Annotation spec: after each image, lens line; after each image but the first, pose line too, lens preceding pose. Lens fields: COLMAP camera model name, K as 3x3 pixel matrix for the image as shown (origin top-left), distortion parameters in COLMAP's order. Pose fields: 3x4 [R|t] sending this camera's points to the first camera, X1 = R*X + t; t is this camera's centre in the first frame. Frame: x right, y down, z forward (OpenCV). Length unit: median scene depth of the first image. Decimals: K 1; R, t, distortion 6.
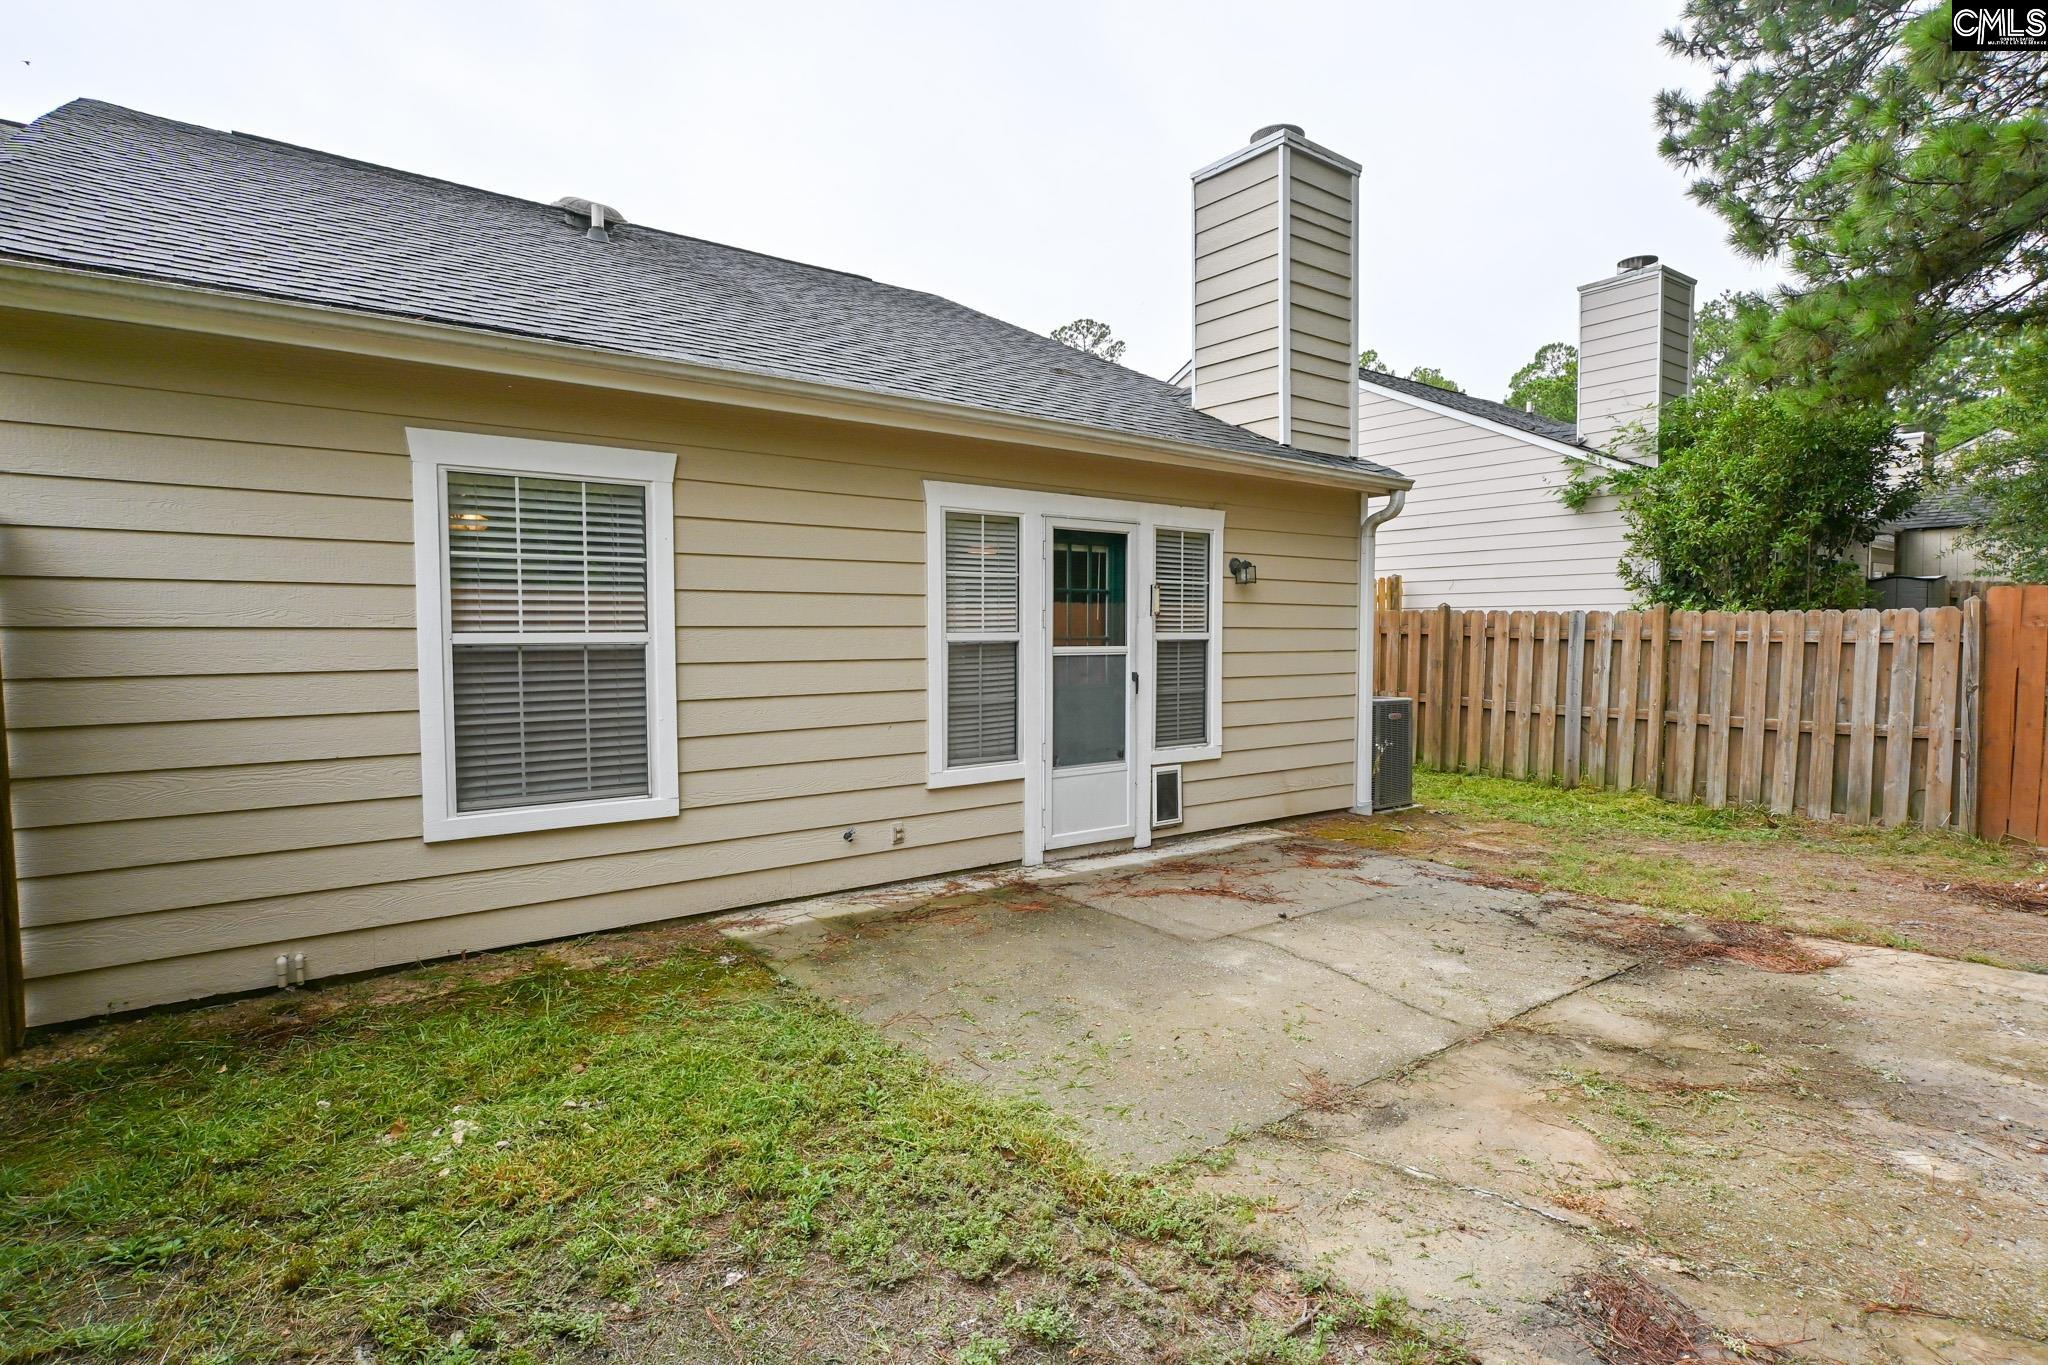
lens RADIAL K [[1049.3, 0, 1020.0], [0, 1049.3, 685.3], [0, 0, 1]] dist [-0.001453, 0.000837]
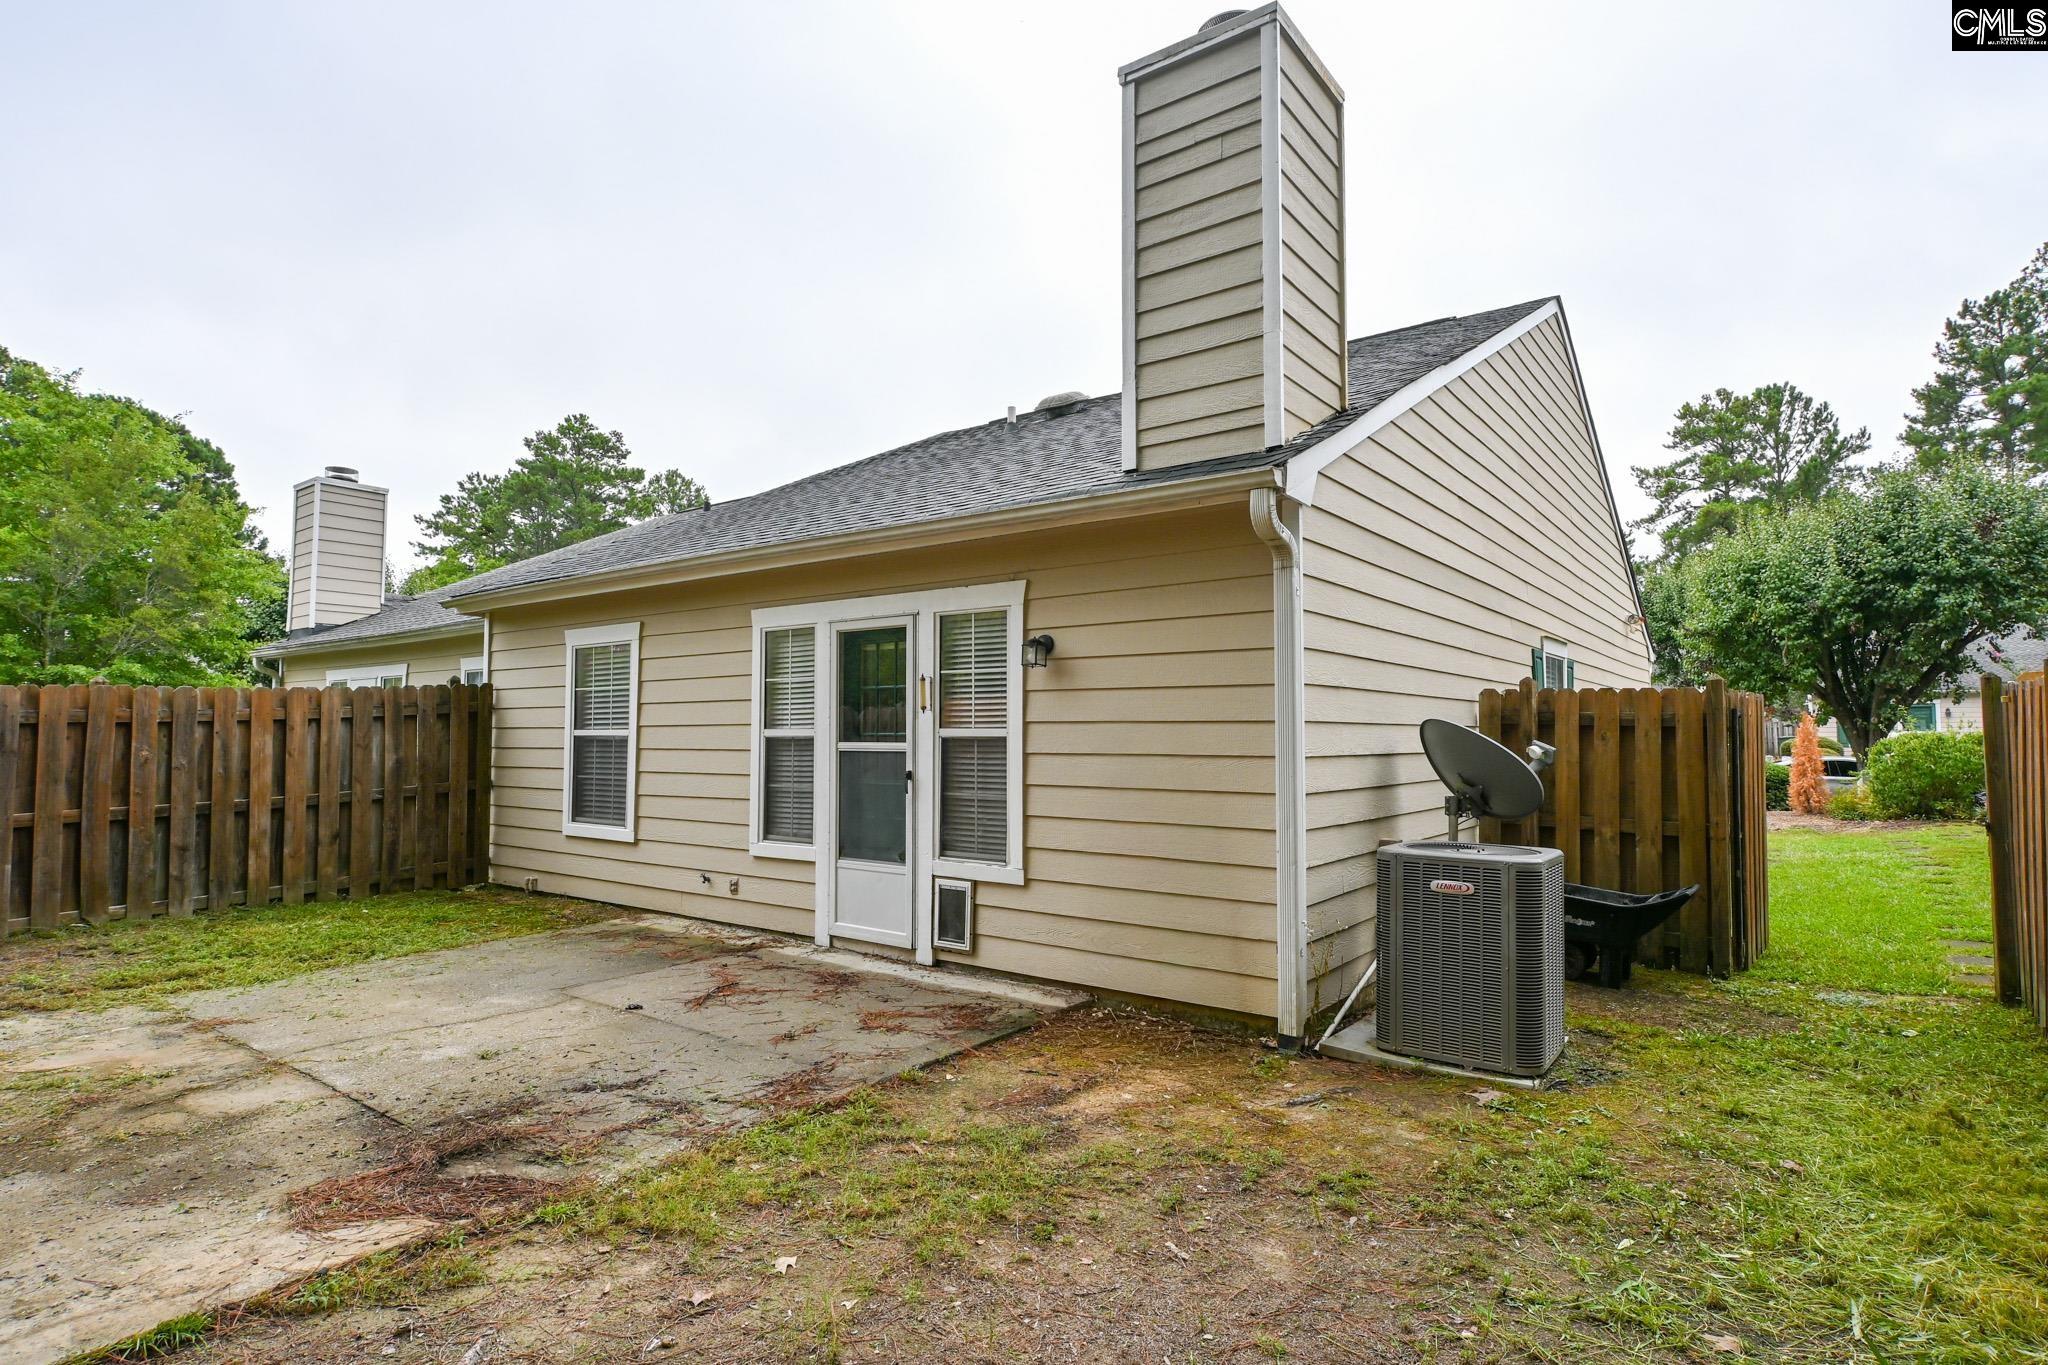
lens RADIAL K [[1049.3, 0, 1020.0], [0, 1049.3, 685.3], [0, 0, 1]] dist [-0.001453, 0.000837]
pose [[0.272791, -0.045290, -0.961007, 1.105037], [-0.052162, 0.996726, -0.061780, -0.038042], [0.960658, 0.066982, 0.269535, 0.881507]]
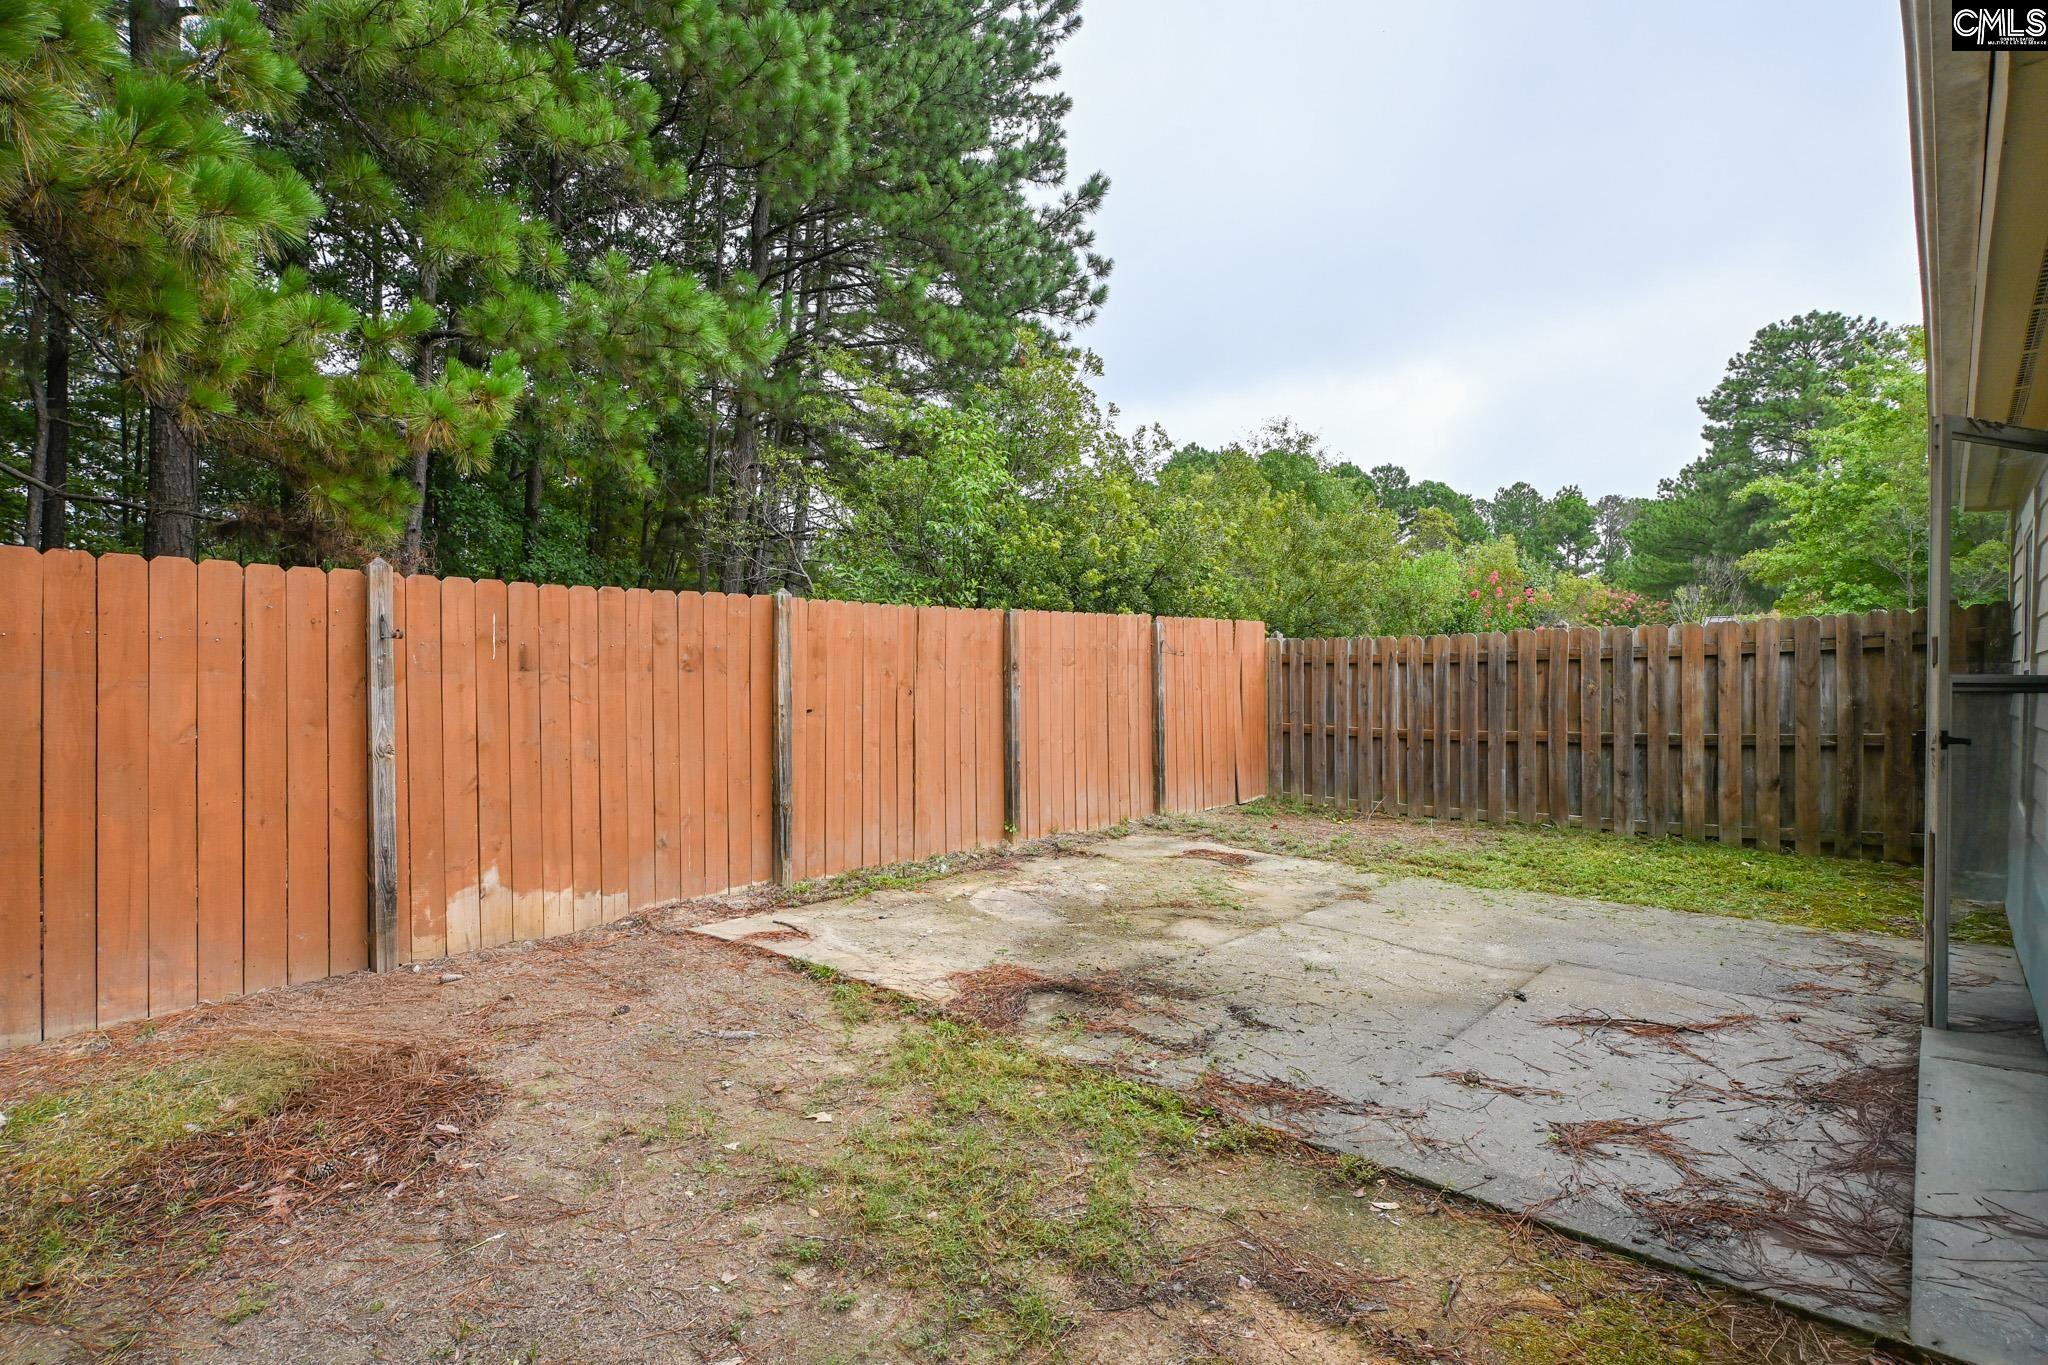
lens RADIAL K [[999.2, 0, 1024.0], [0, 999.2, 682.5], [0, 0, 1]] dist [-0.001959, -0.000009]
pose [[-0.980723, -0.005692, -0.195319, 0.648794], [-0.018333, 0.997847, 0.062974, -0.056085], [0.194540, 0.065341, -0.978716, 1.387432]]
